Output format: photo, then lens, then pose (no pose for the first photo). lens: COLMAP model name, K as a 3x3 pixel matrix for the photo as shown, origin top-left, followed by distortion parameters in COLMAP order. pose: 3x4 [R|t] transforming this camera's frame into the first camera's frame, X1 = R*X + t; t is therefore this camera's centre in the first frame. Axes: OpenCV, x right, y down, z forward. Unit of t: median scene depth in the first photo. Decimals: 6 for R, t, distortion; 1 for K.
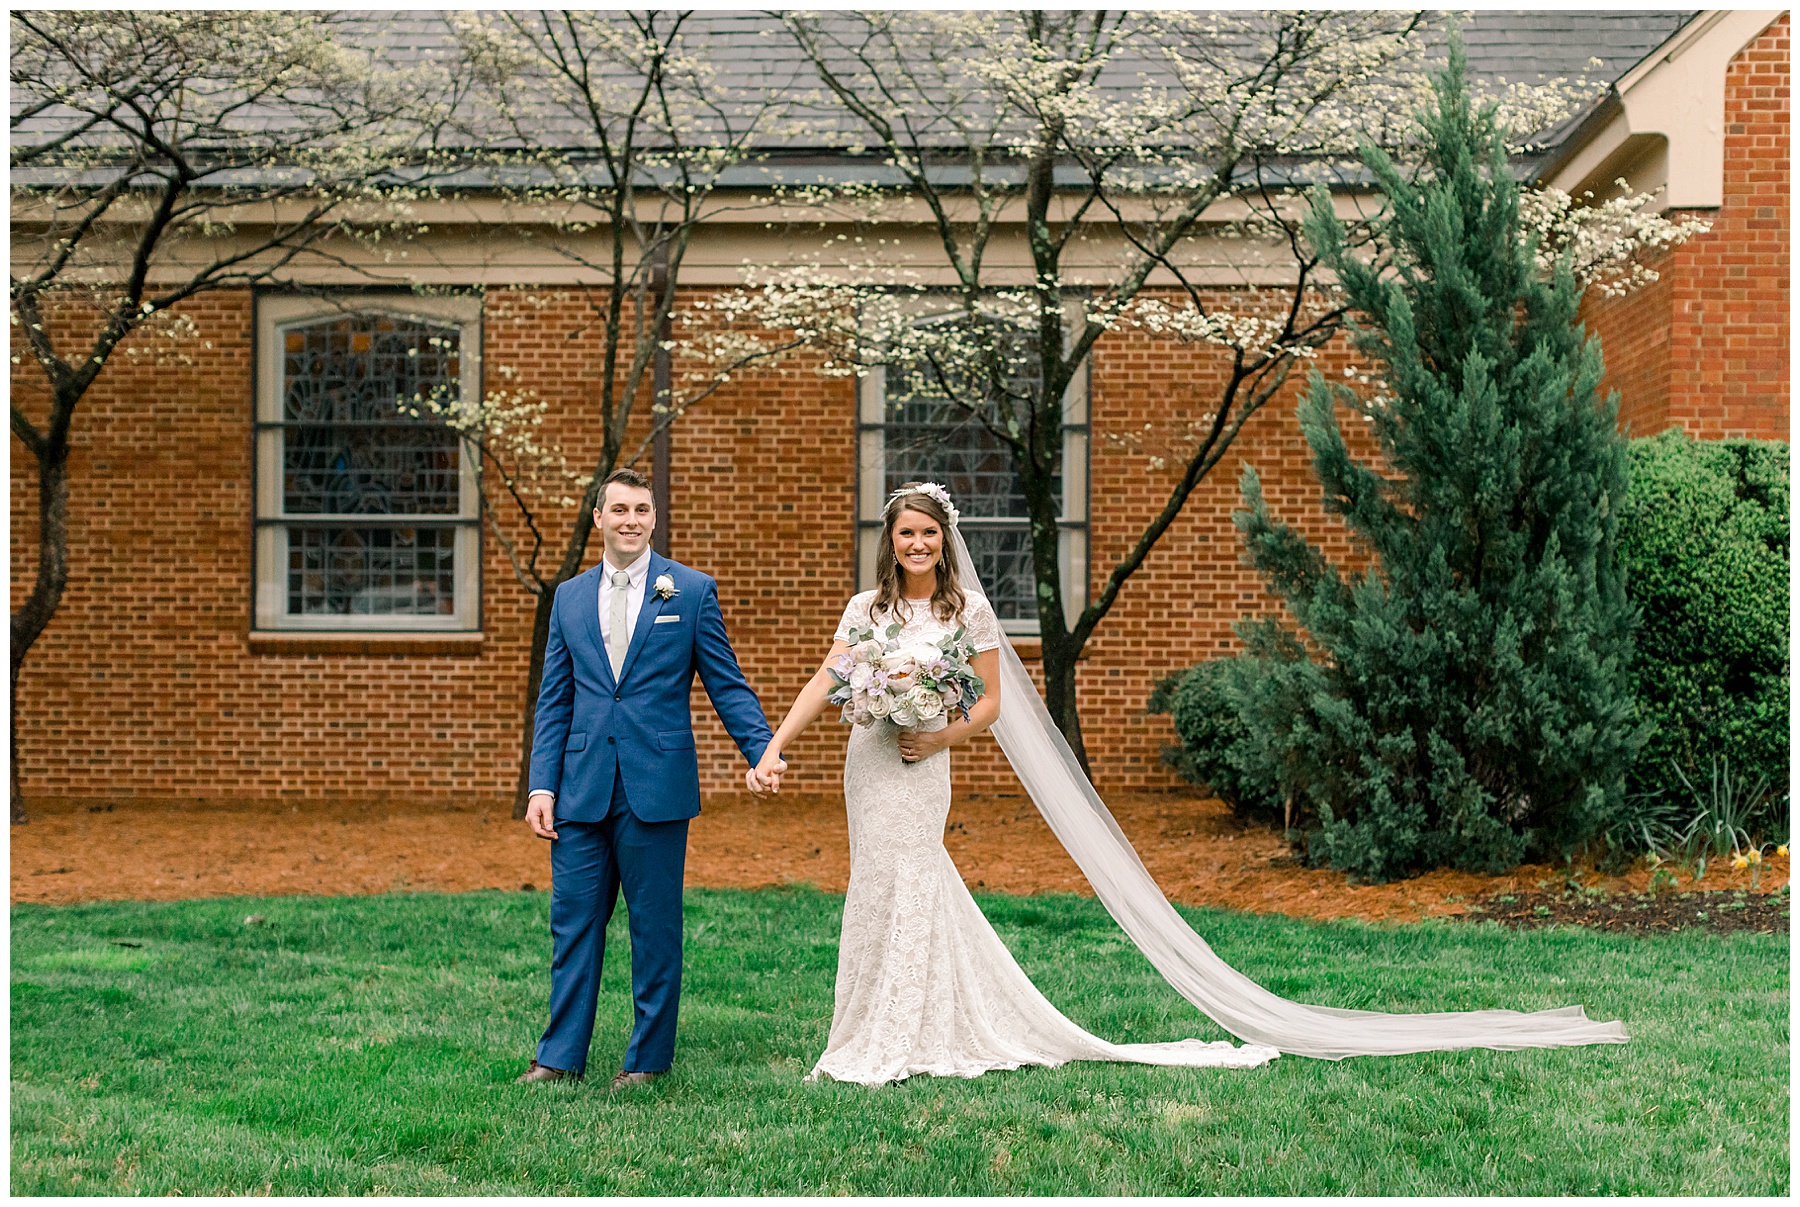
lens RADIAL K [[3118.5, 0, 808.0], [0, 3118.5, 775.7], [0, 0, 1]] dist [-0.033706, 0.067209]
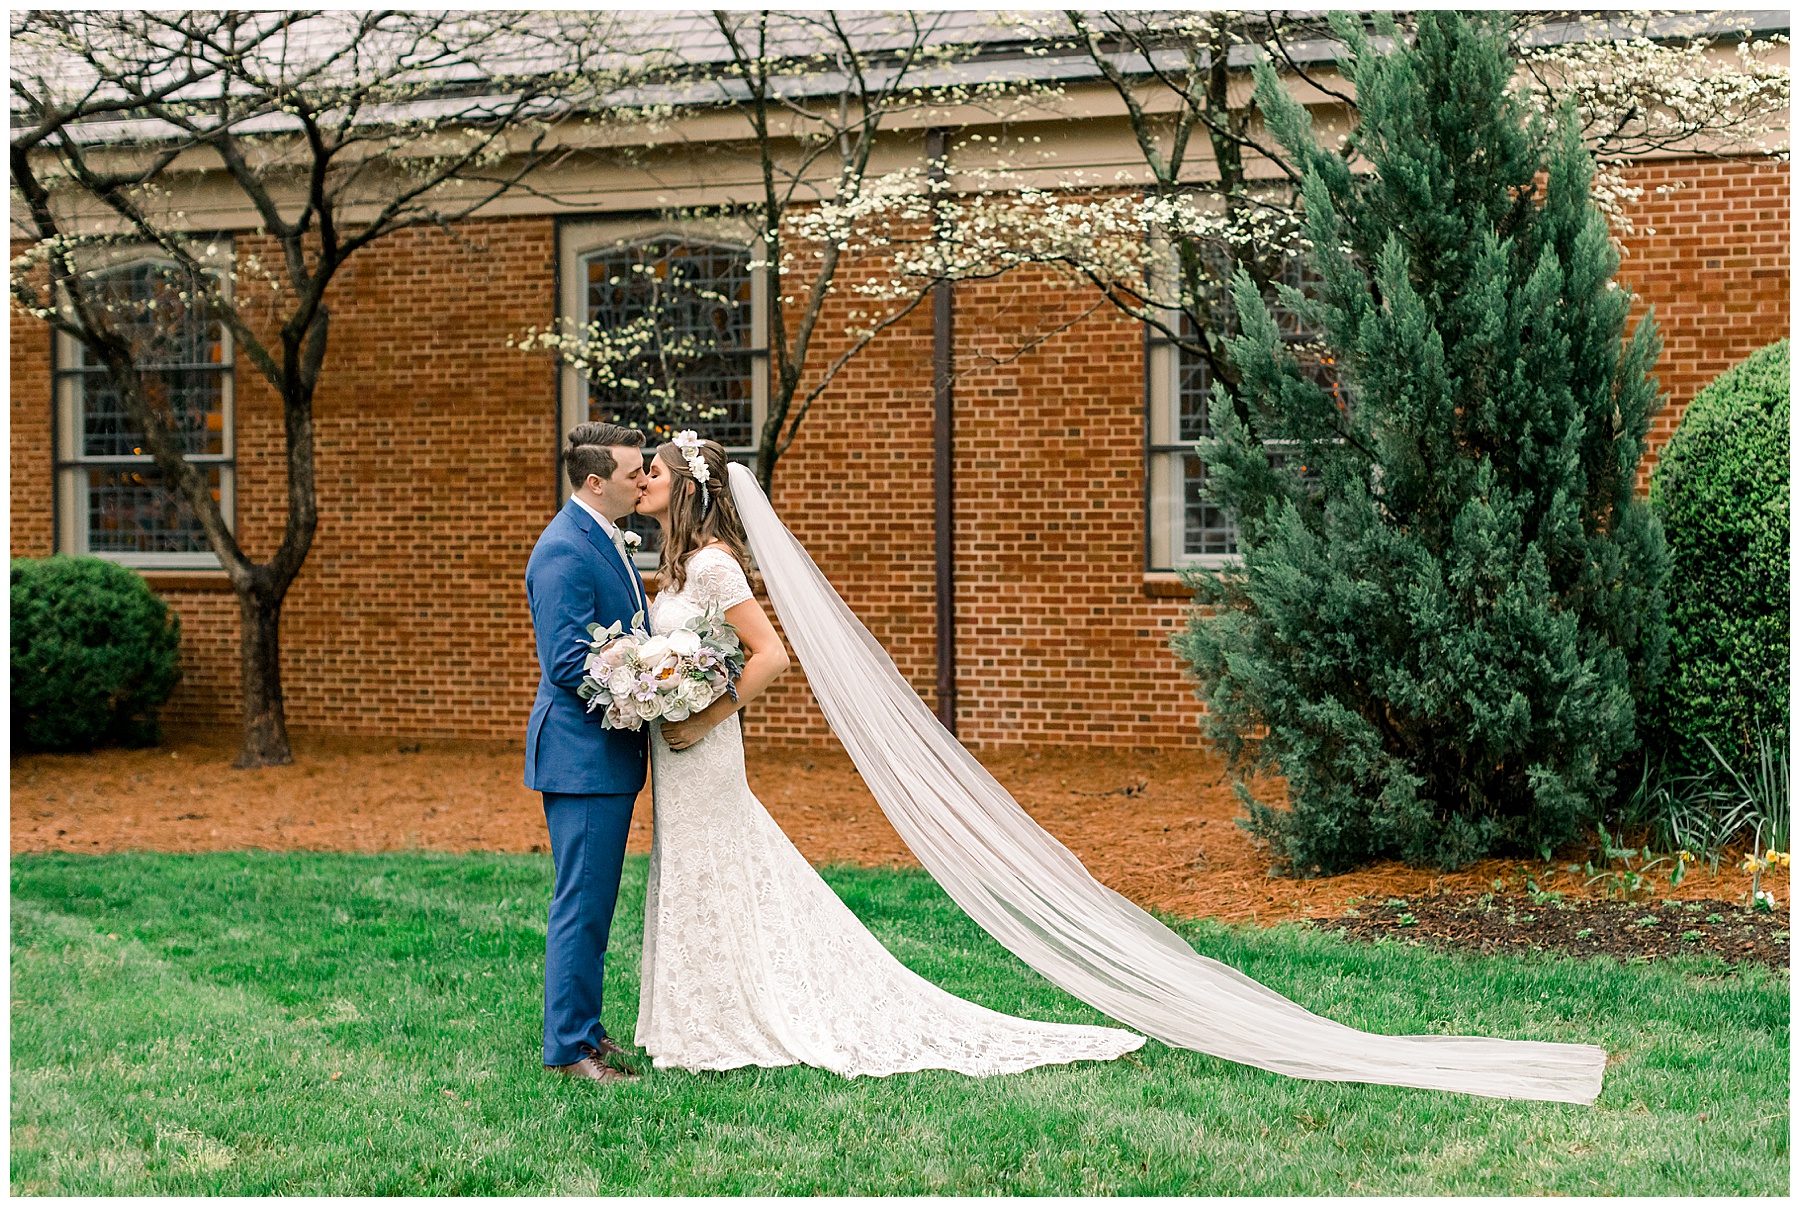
lens RADIAL K [[3305.7, 0, 935.9], [0, 3305.7, 732.3], [0, 0, 1]] dist [-0.019985, -0.002509]
pose [[0.915110, 0.016900, -0.402849, 0.347748], [-0.011135, 0.999799, 0.016647, -0.014026], [0.403050, -0.010748, 0.915115, 0.098337]]
